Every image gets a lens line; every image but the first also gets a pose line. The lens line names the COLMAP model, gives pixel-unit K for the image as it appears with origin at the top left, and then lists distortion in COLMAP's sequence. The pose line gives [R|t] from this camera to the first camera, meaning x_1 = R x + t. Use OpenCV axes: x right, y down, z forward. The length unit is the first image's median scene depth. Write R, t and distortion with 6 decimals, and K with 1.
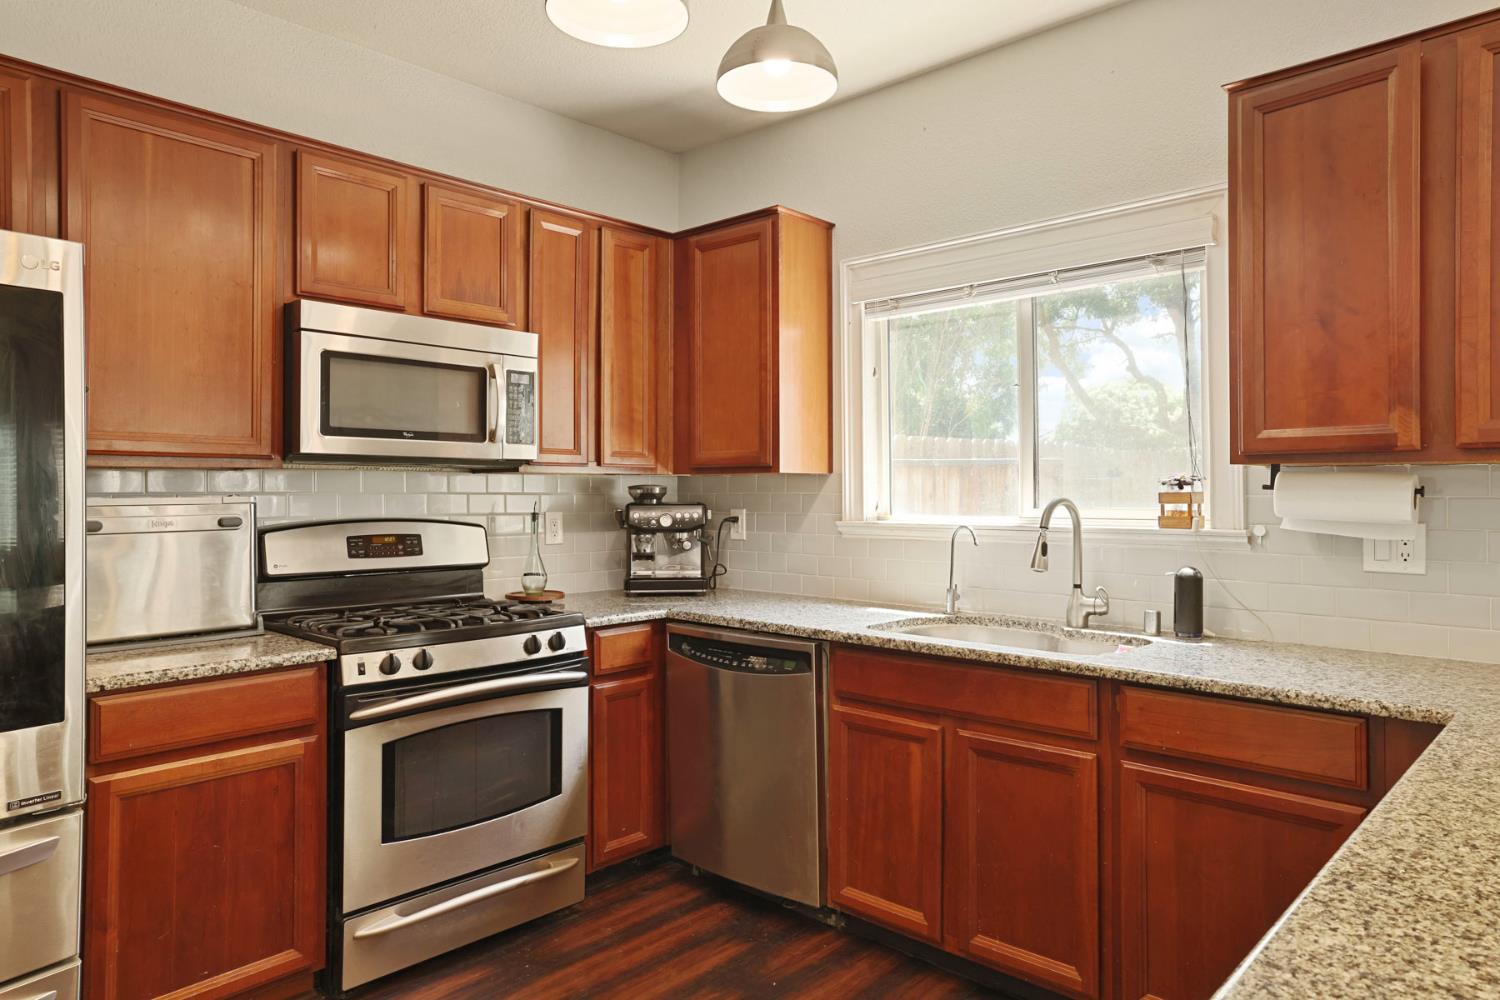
lens RADIAL K [[944.1, 0, 751.4], [0, 944.1, 496.3], [0, 0, 1]] dist [0.001224, 0.001366]
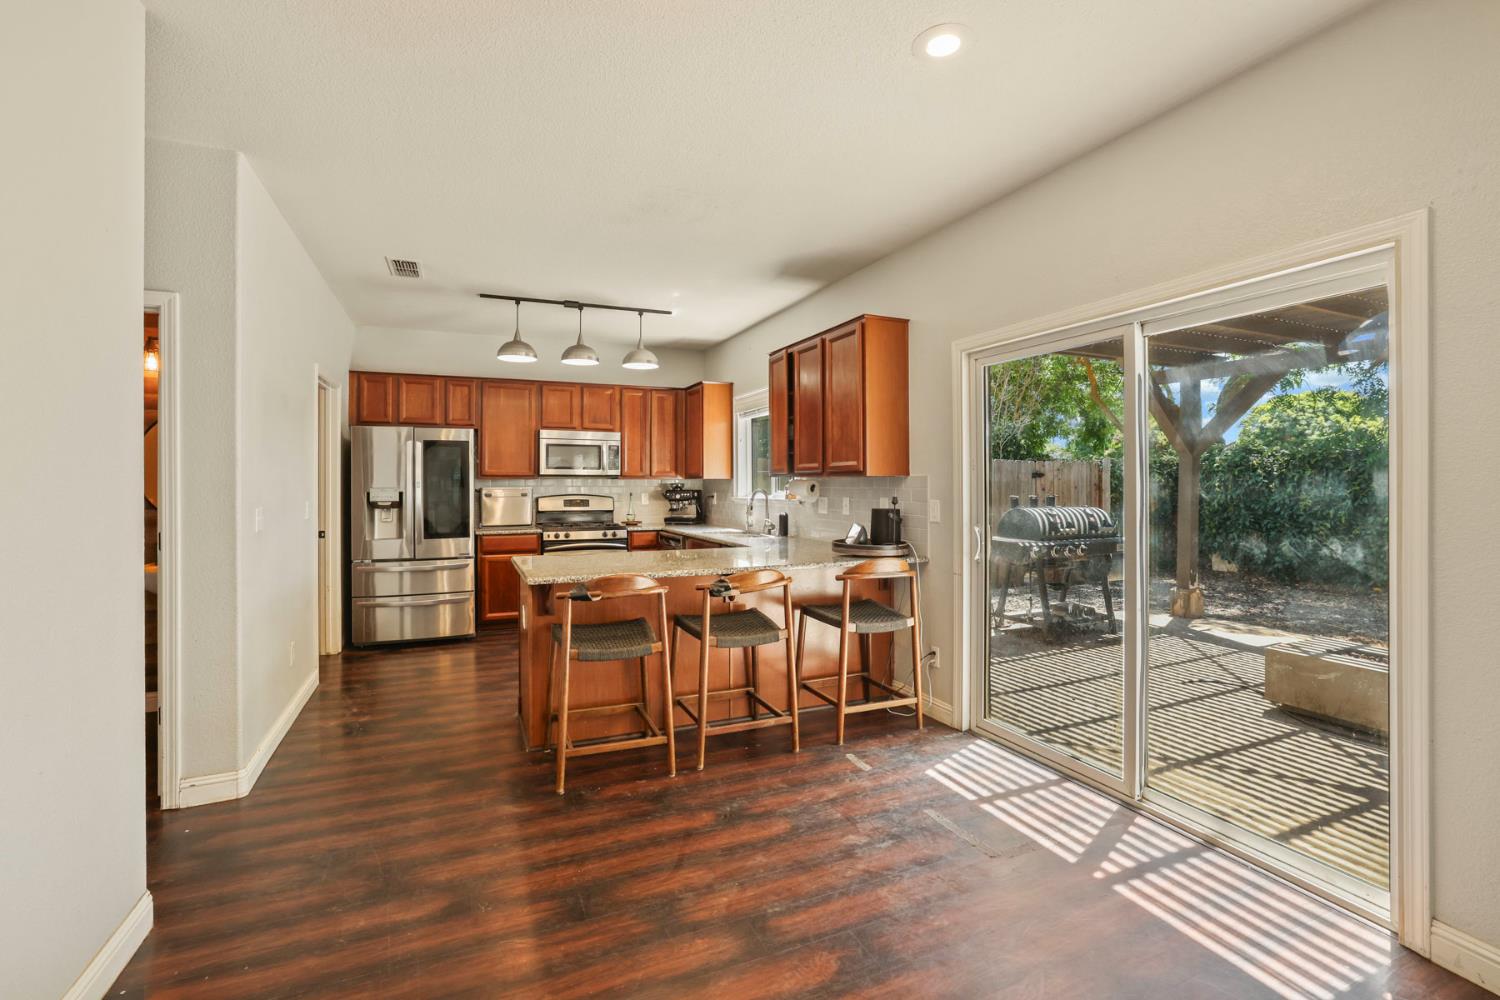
lens RADIAL K [[687.6, 0, 749.5], [0, 687.6, 491.2], [0, 0, 1]] dist [0.001137, 0.000021]
pose [[0.919726, 0.005593, -0.392522, 1.111971], [-0.004272, 0.999982, 0.004237, 0.001843], [0.392538, -0.002219, 0.919733, -0.922689]]
